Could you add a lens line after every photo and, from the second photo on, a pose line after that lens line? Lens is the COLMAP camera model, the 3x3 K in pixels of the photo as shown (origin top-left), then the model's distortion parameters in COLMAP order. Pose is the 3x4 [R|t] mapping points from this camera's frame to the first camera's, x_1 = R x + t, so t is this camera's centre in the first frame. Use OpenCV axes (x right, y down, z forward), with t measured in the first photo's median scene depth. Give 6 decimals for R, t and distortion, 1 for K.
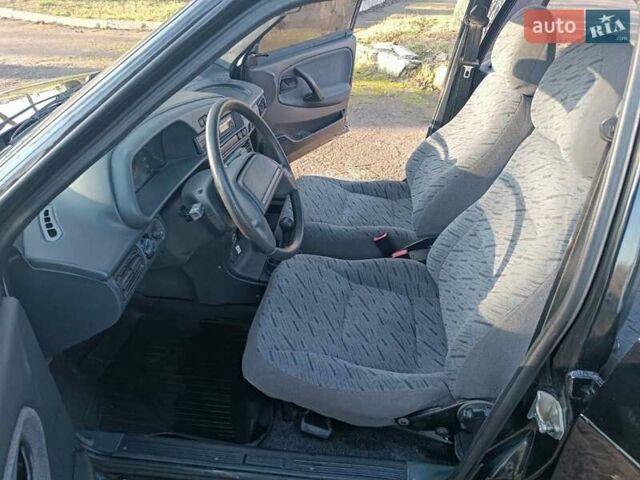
lens RADIAL K [[463.1, 0, 320.0], [0, 463.1, 240.0], [0, 0, 1]] dist [0.047683, -0.050226]
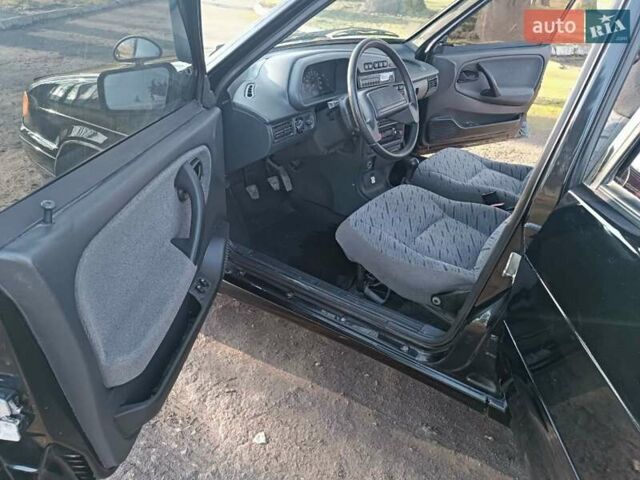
lens RADIAL K [[463.1, 0, 320.0], [0, 463.1, 240.0], [0, 0, 1]] dist [0.047683, -0.050226]
pose [[0.880059, 0.267553, -0.392315, 0.202639], [-0.289581, 0.957148, 0.003158, 0.182765], [0.376348, 0.110827, 0.919826, -0.176185]]
